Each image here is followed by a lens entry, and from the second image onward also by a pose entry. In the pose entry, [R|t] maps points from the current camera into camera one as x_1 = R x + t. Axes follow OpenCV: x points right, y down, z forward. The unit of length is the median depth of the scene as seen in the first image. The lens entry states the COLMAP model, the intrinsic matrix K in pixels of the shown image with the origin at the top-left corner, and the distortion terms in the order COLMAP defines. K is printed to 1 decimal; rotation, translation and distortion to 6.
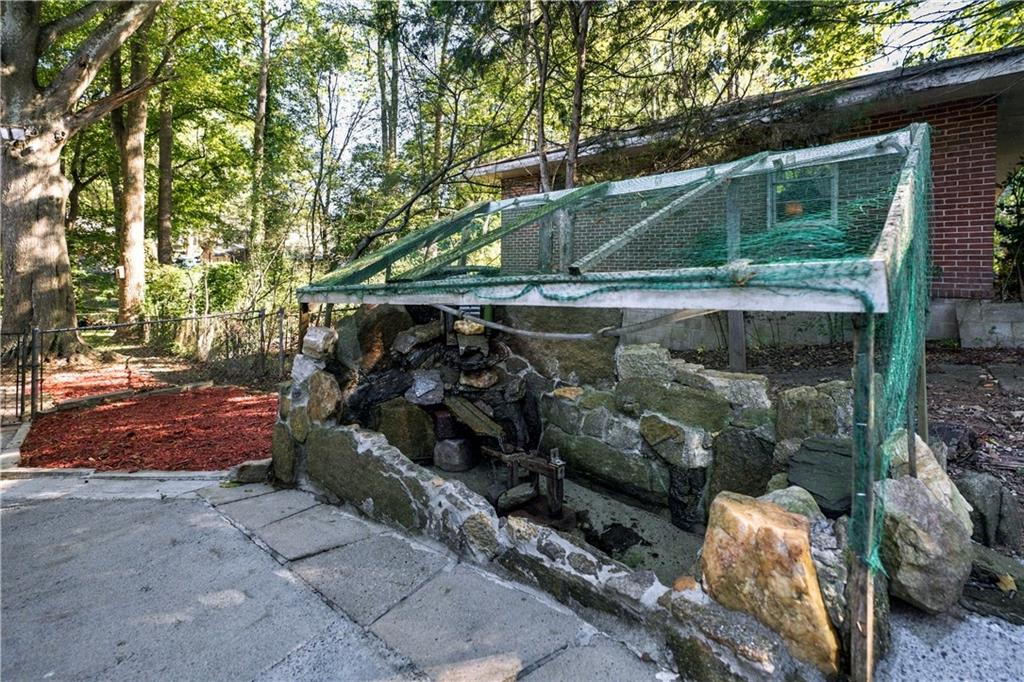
lens RADIAL K [[458.2, 0, 512.0], [0, 458.2, 341.0], [0, 0, 1]] dist [-0.017920, 0.000340]
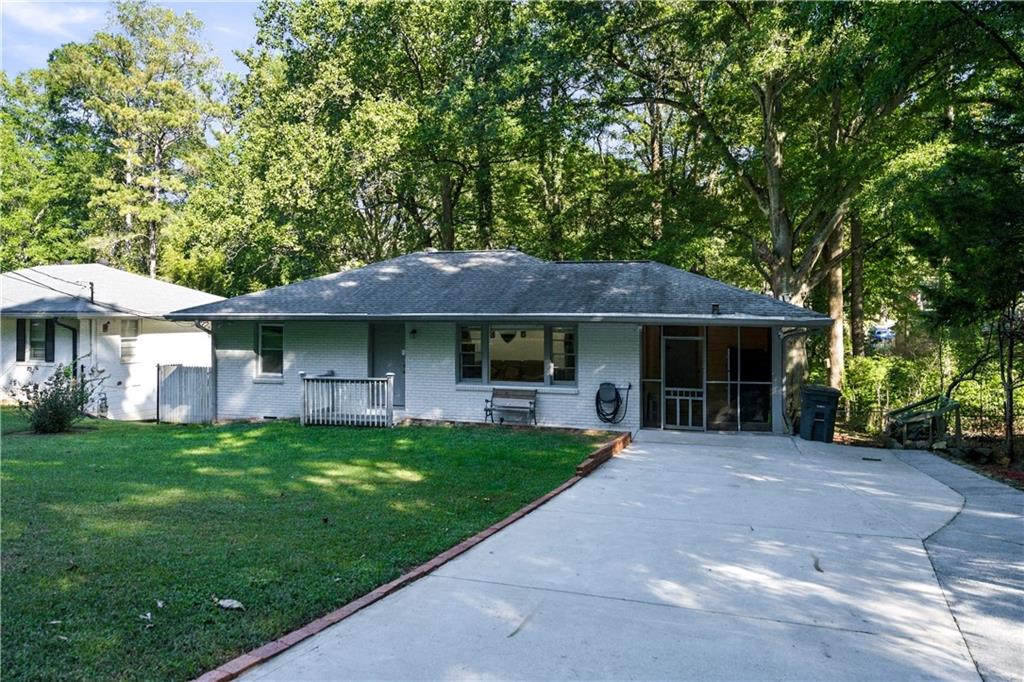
lens RADIAL K [[717.4, 0, 512.0], [0, 717.4, 341.0], [0, 0, 1]] dist [-0.000376, -0.000043]
pose [[0.495080, 0.006297, -0.868825, 0.468186], [-0.038274, 0.999161, -0.014568, -0.138011], [0.868004, 0.040466, 0.494905, -0.786533]]
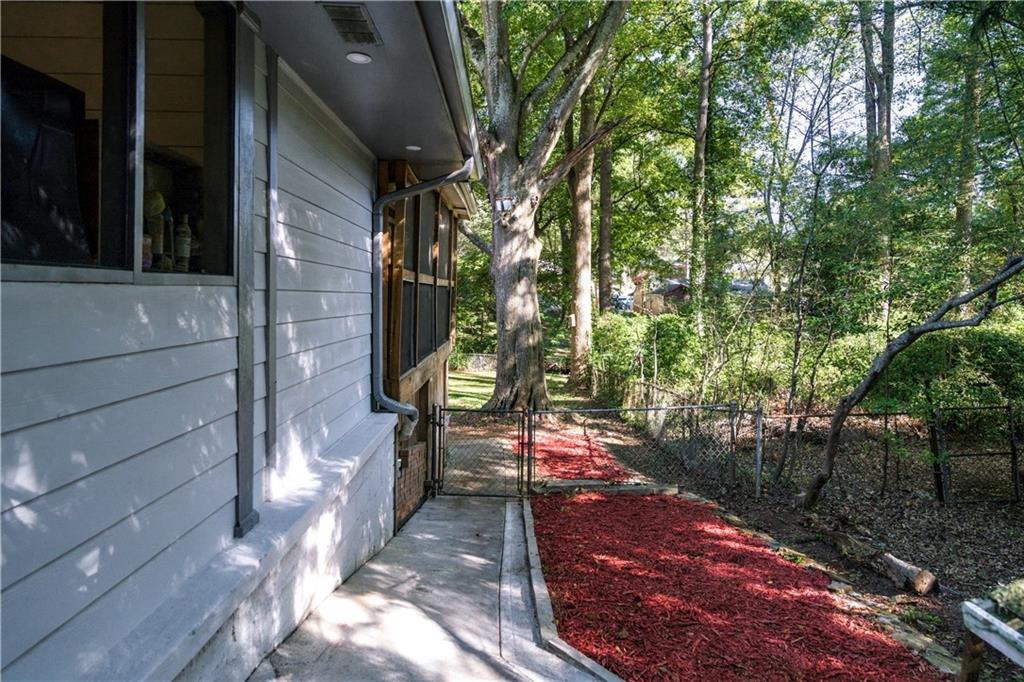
lens RADIAL K [[531.4, 0, 512.0], [0, 531.4, 341.0], [0, 0, 1]] dist [0.014318, -0.000210]
pose [[0.723090, 0.044303, -0.689331, -0.106058], [-0.041100, 0.998932, 0.021089, -0.114301], [0.689530, 0.013082, 0.724139, 0.010543]]
